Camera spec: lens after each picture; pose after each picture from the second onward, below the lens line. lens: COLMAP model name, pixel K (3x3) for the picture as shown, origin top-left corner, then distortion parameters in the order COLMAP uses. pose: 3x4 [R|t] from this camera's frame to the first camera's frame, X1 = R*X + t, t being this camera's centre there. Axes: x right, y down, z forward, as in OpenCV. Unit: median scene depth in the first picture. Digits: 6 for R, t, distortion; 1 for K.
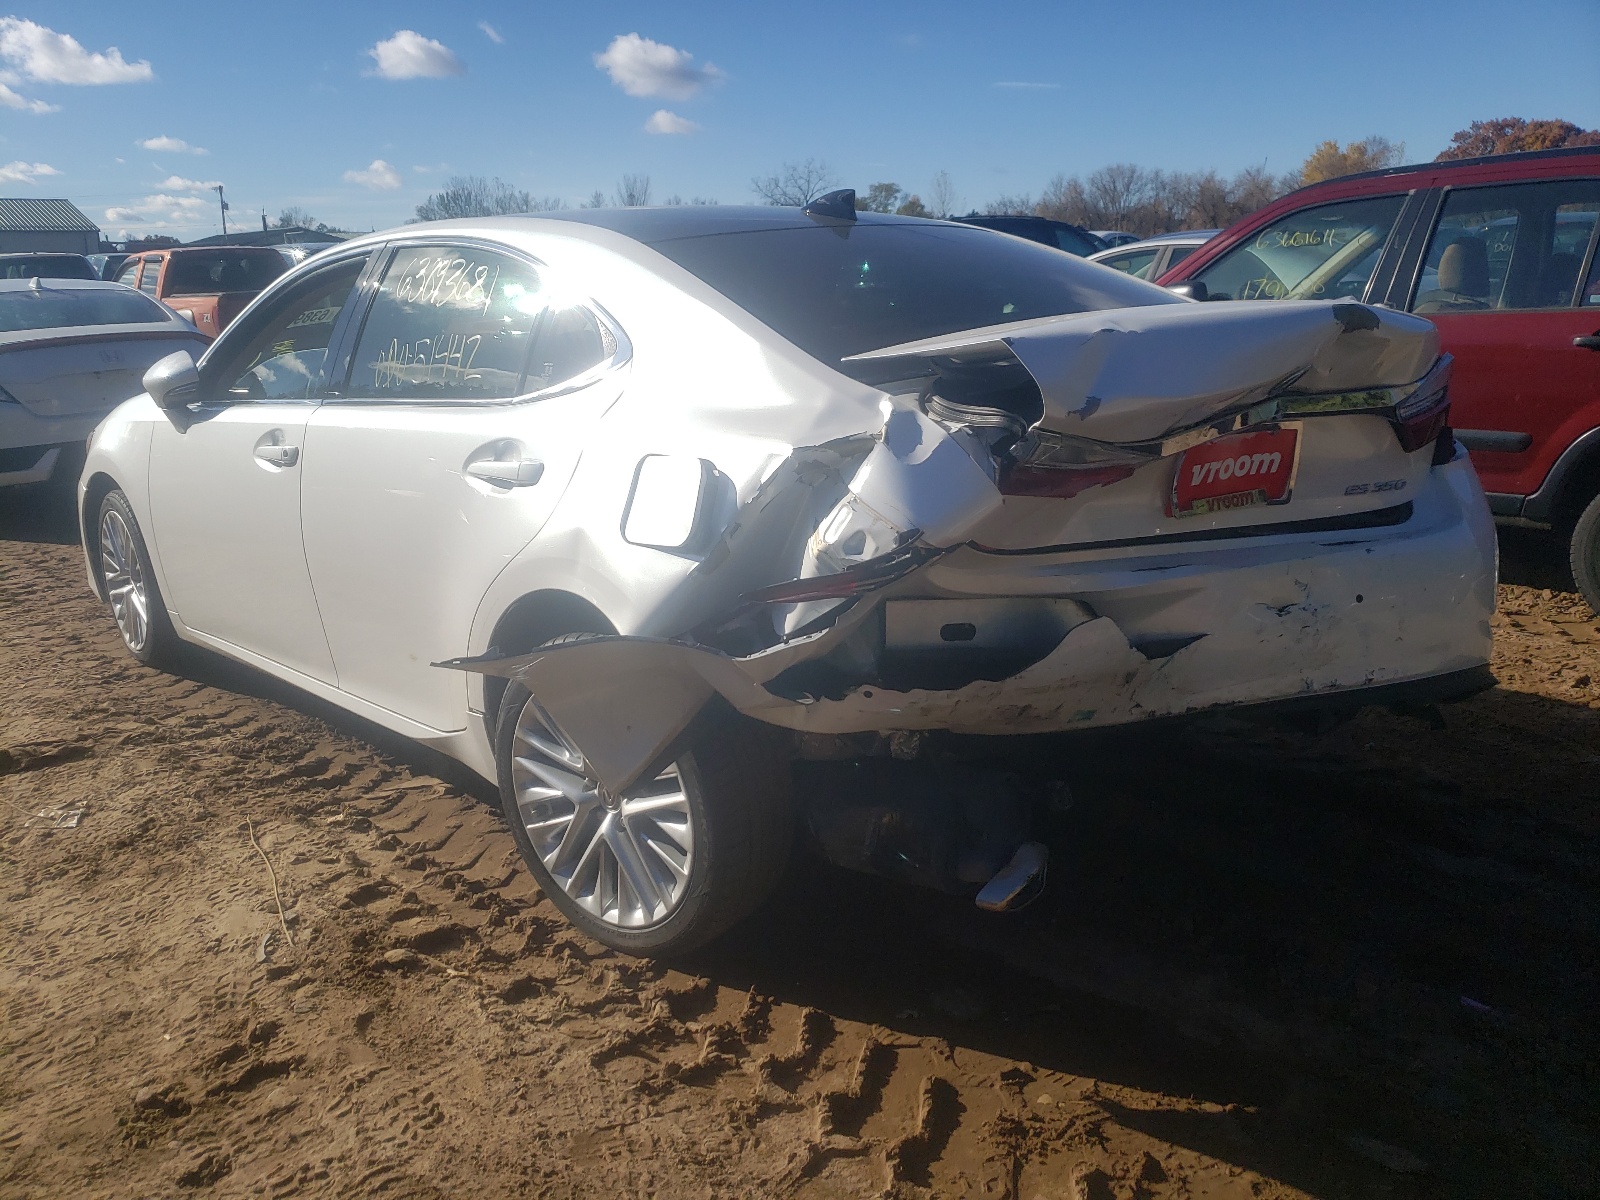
lens RADIAL K [[1231.4, 0, 797.6], [0, 1231.4, 597.8], [0, 0, 1]] dist [0.005567, 0.002983]
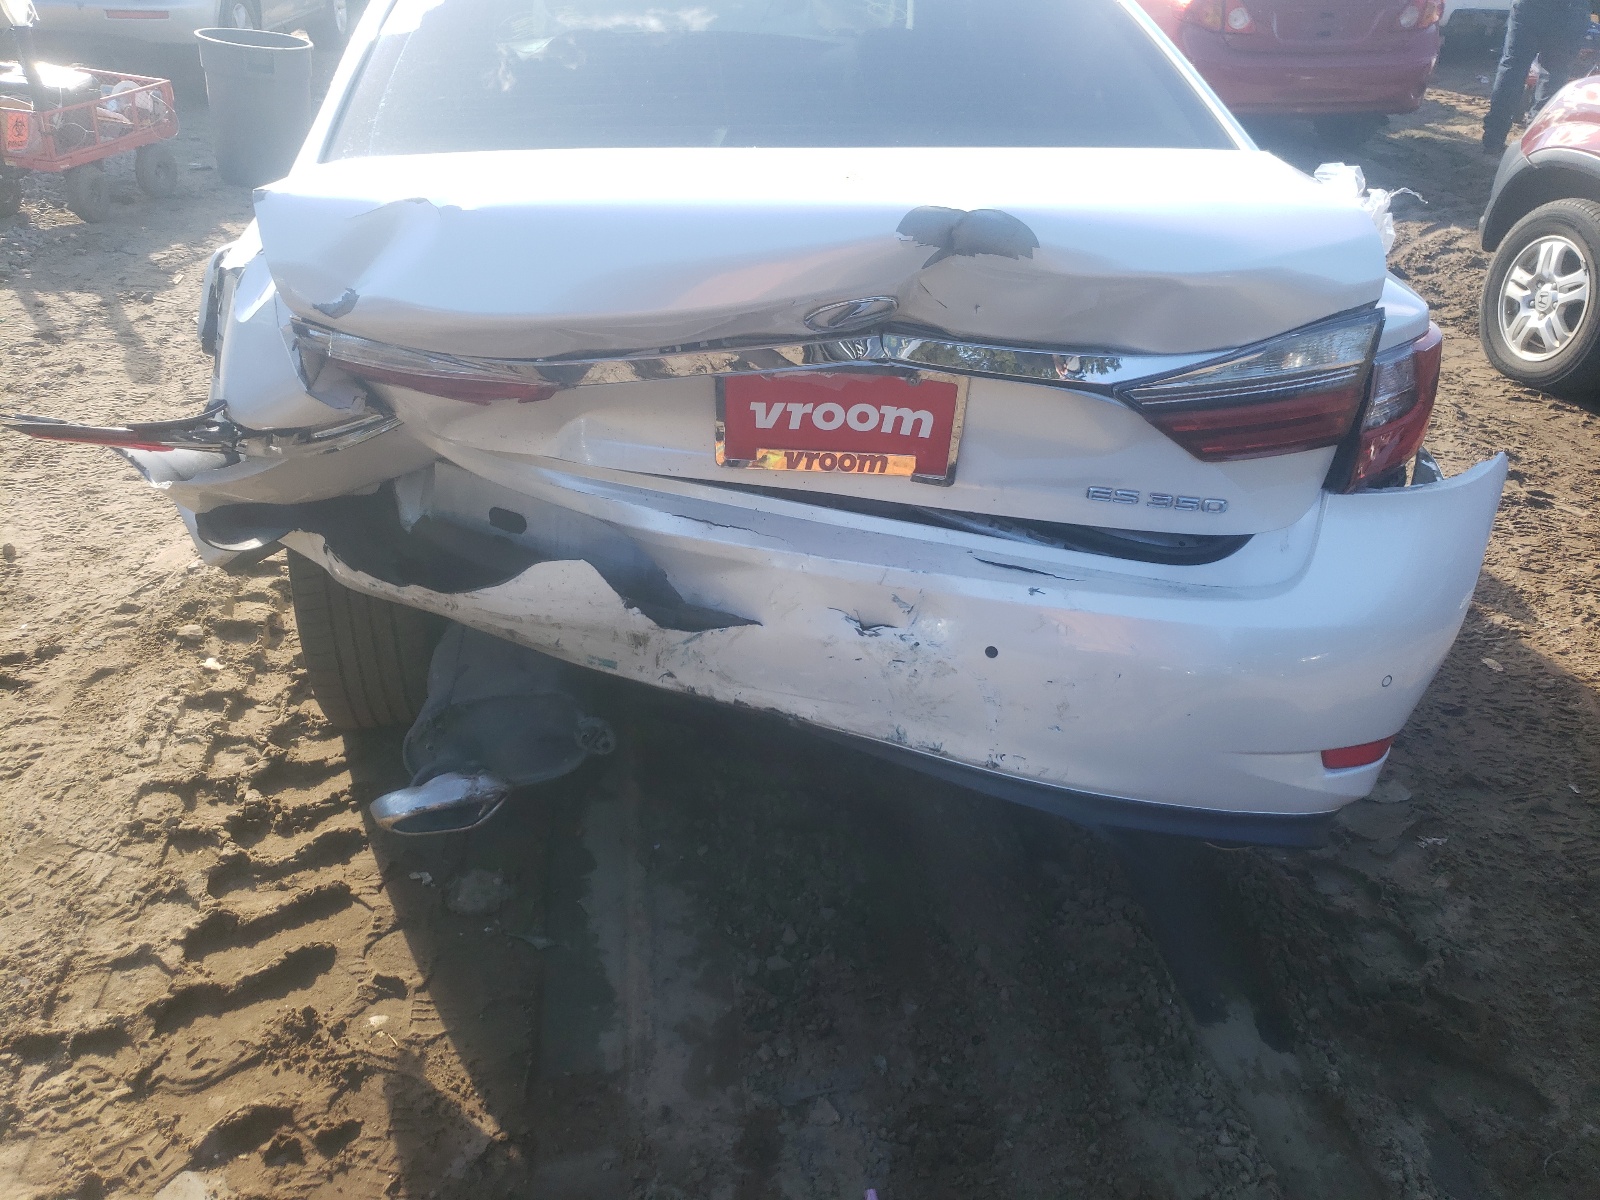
lens RADIAL K [[1231.4, 0, 798.1], [0, 1231.4, 604.0], [0, 0, 1]] dist [0.005567, 0.002983]
pose [[0.809484, 0.344826, -0.475216, 0.775590], [-0.210682, 0.926060, 0.313091, -0.243528], [0.548041, -0.153323, 0.822279, 0.436318]]
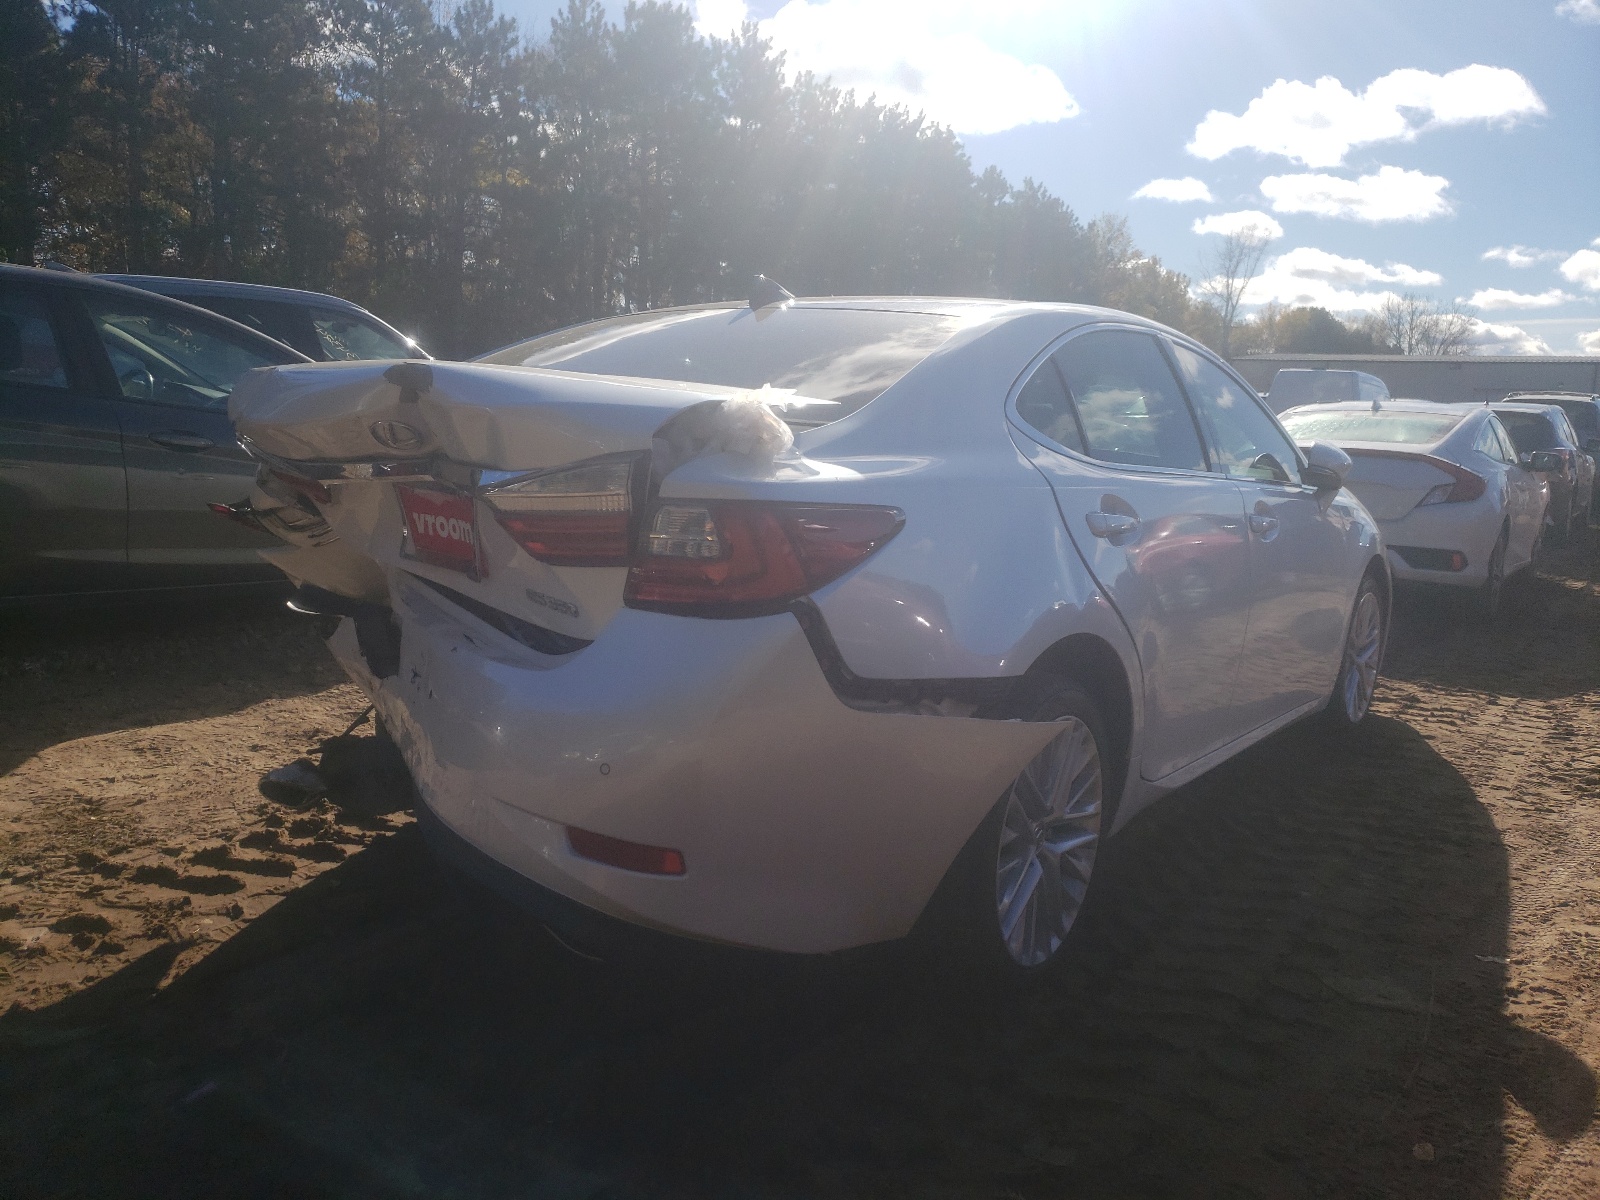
lens RADIAL K [[1207.6, 0, 801.8], [0, 1207.6, 601.5], [0, 0, 1]] dist [0.003612, 0.001038]
pose [[0.237552, 0.201035, -0.950344, 1.504316], [-0.342607, 0.932816, 0.111687, -0.286916], [0.908950, 0.299063, 0.290468, 1.069295]]
